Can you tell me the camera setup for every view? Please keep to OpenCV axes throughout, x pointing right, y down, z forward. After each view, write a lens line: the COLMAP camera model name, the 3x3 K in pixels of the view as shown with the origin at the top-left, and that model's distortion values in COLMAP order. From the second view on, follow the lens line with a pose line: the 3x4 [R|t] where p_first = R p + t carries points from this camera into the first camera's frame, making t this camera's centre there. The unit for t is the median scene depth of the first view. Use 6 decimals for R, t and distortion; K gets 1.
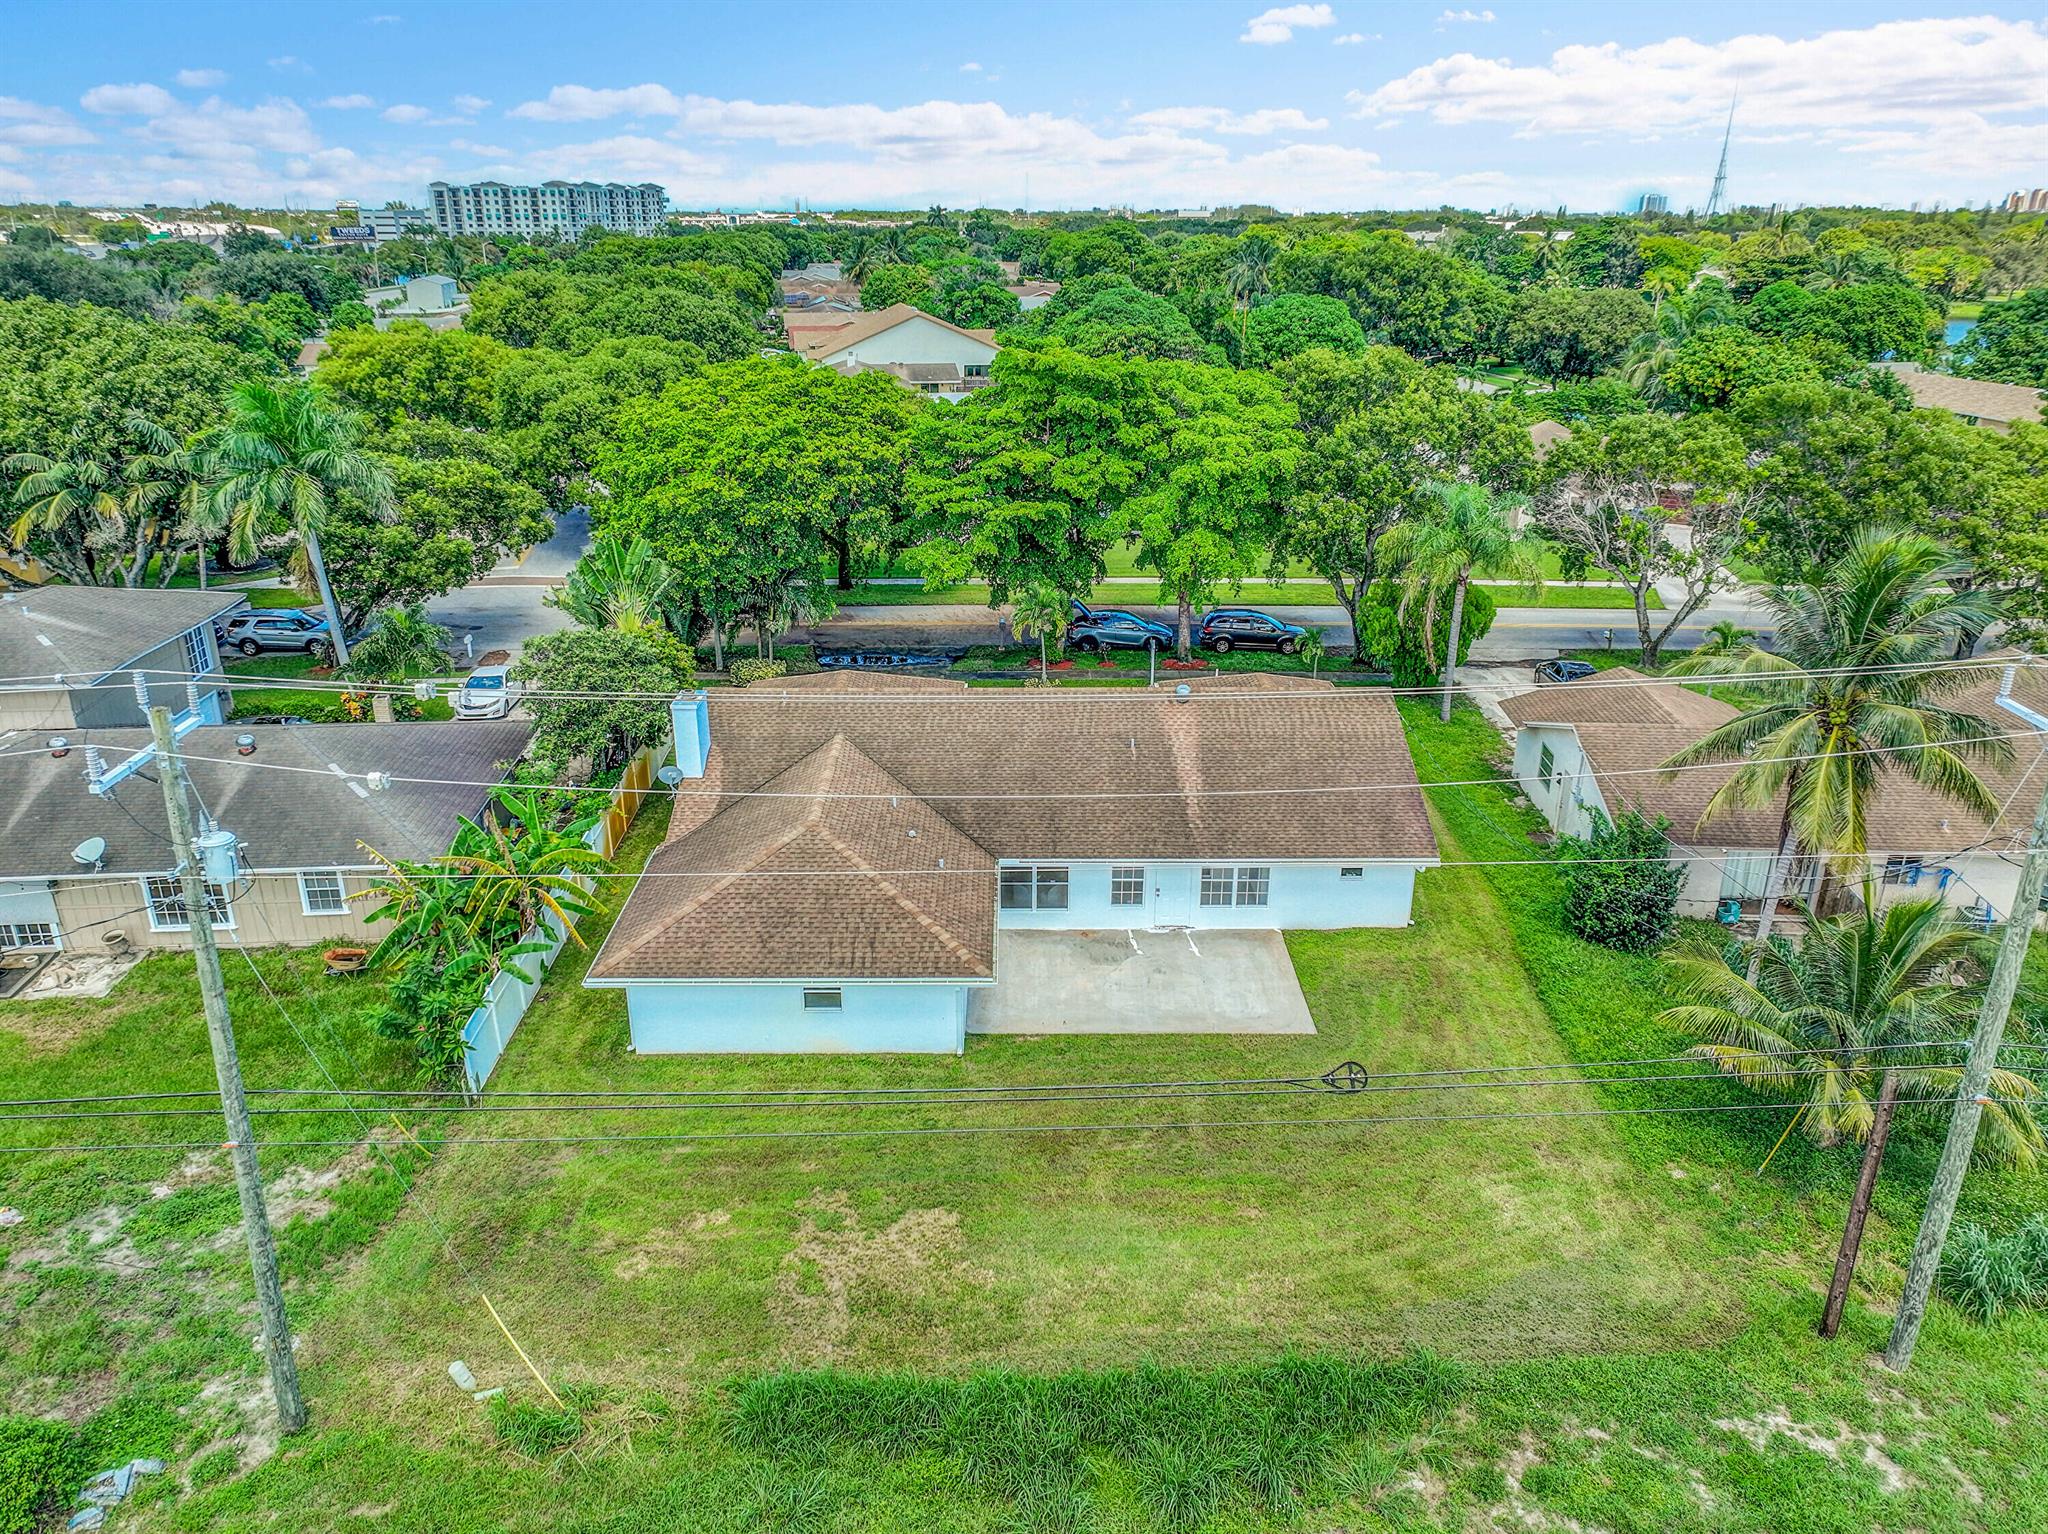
lens RADIAL K [[1443.7, 0, 1015.3], [0, 1443.7, 764.0], [0, 0, 1]] dist [-0.007967, 0.023315]
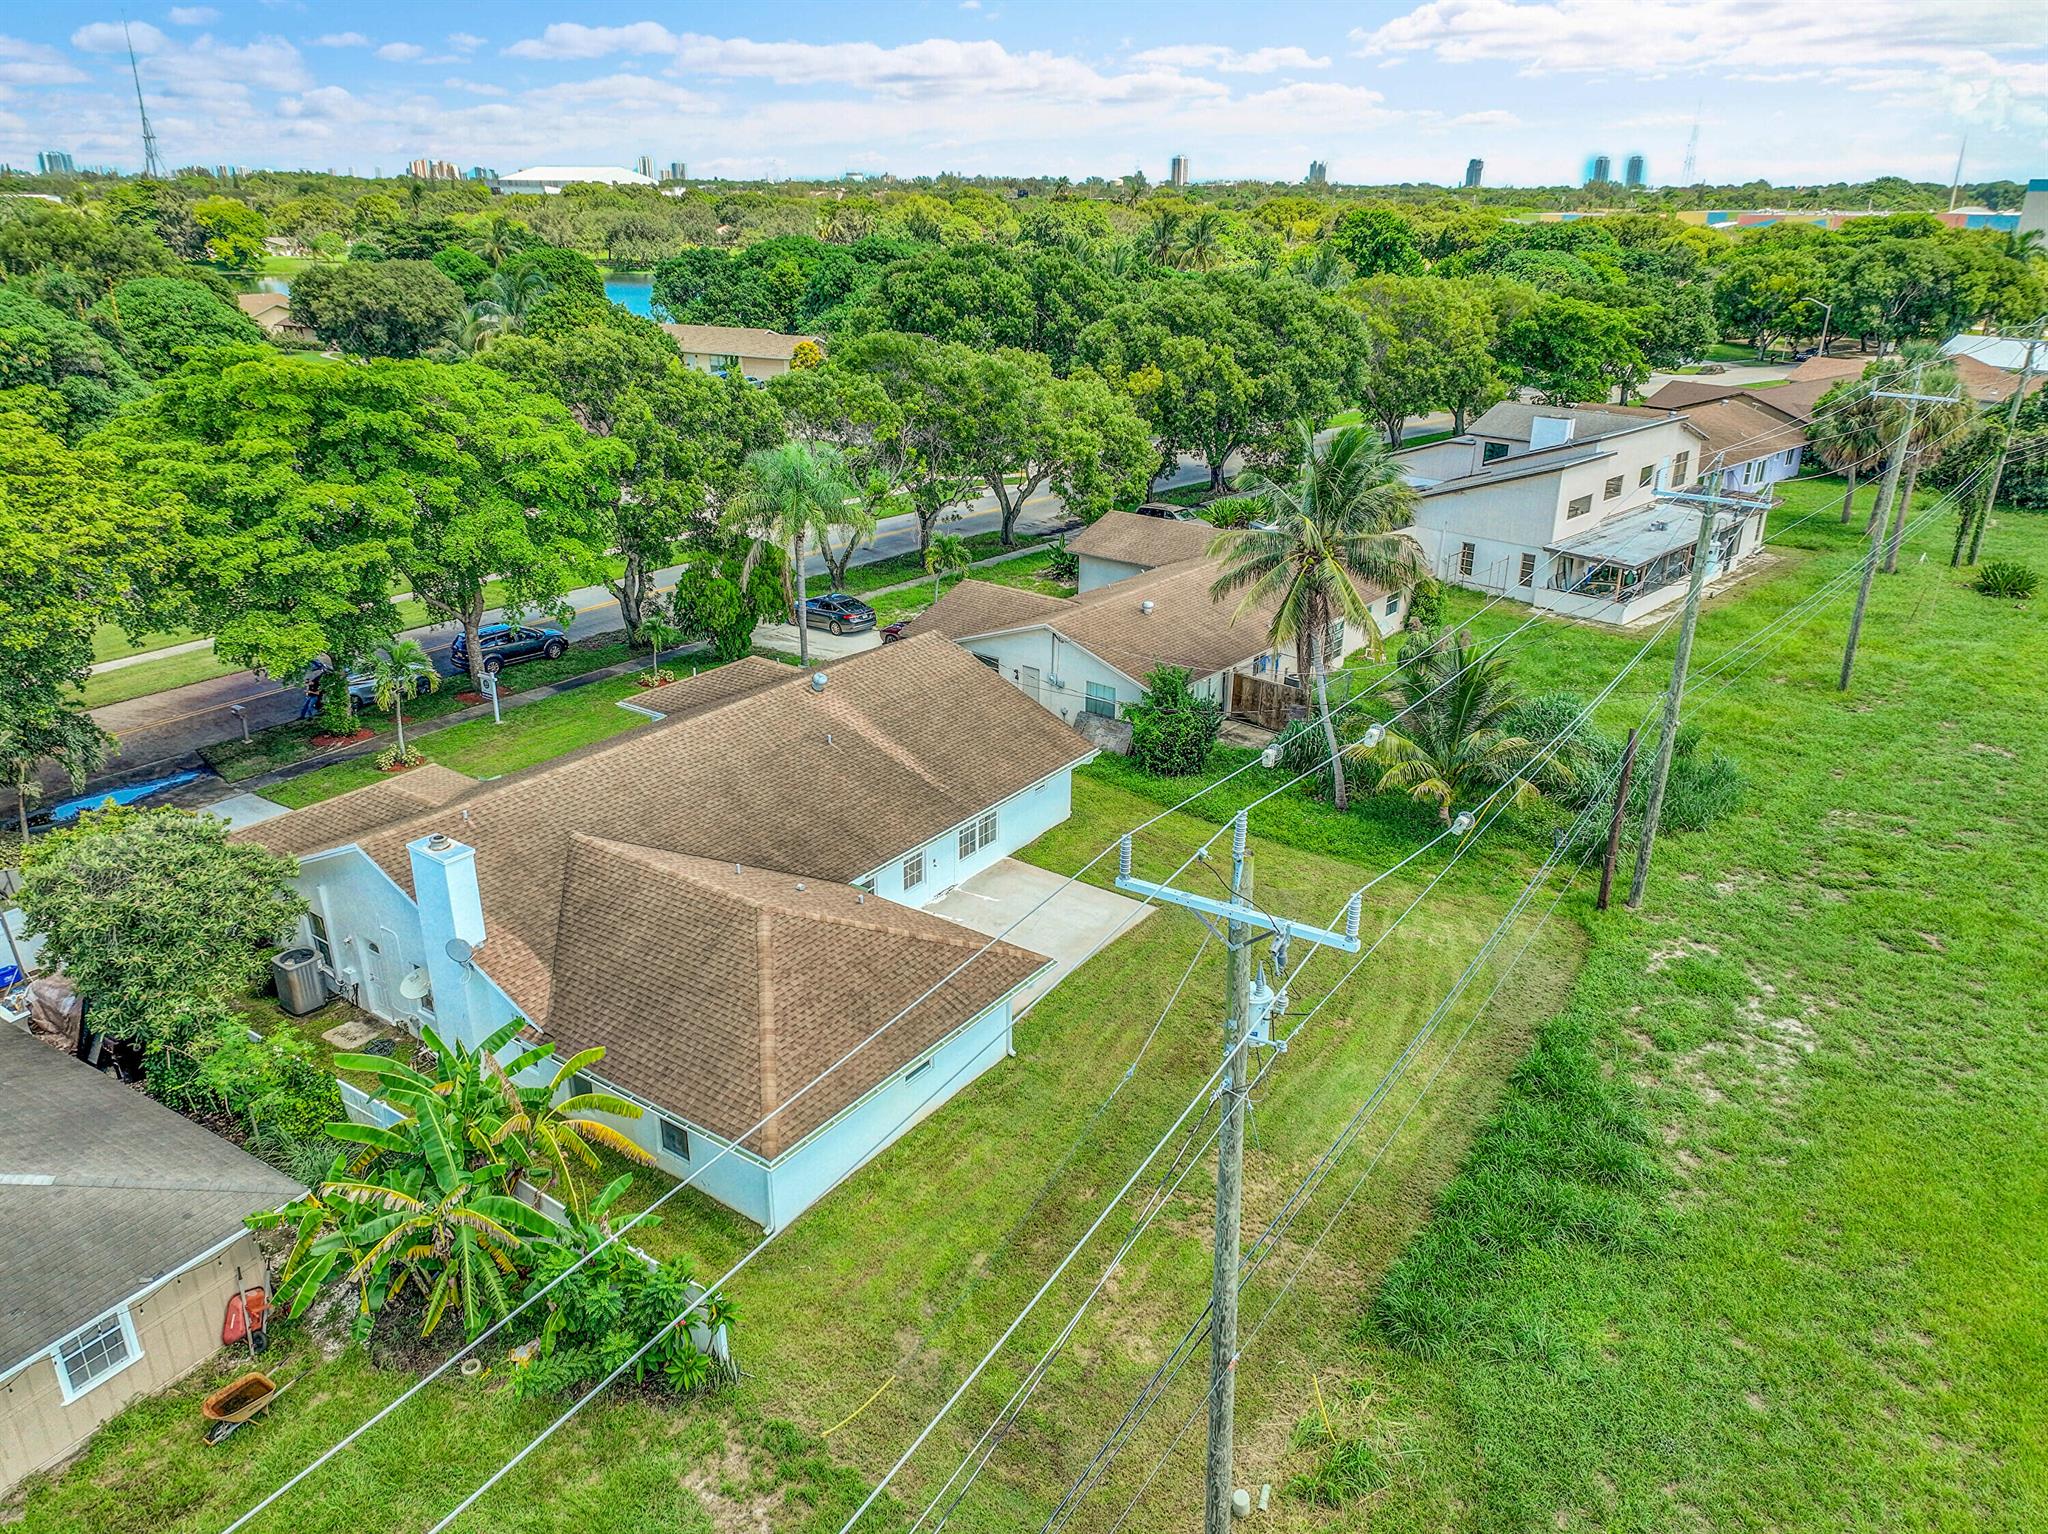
lens RADIAL K [[1443.7, 0, 1015.3], [0, 1443.7, 764.0], [0, 0, 1]] dist [-0.007967, 0.023315]
pose [[0.582365, -0.300099, 0.755507, -0.434380], [0.282944, 0.946084, 0.157697, -0.086581], [-0.762098, 0.121929, 0.635878, 0.201462]]
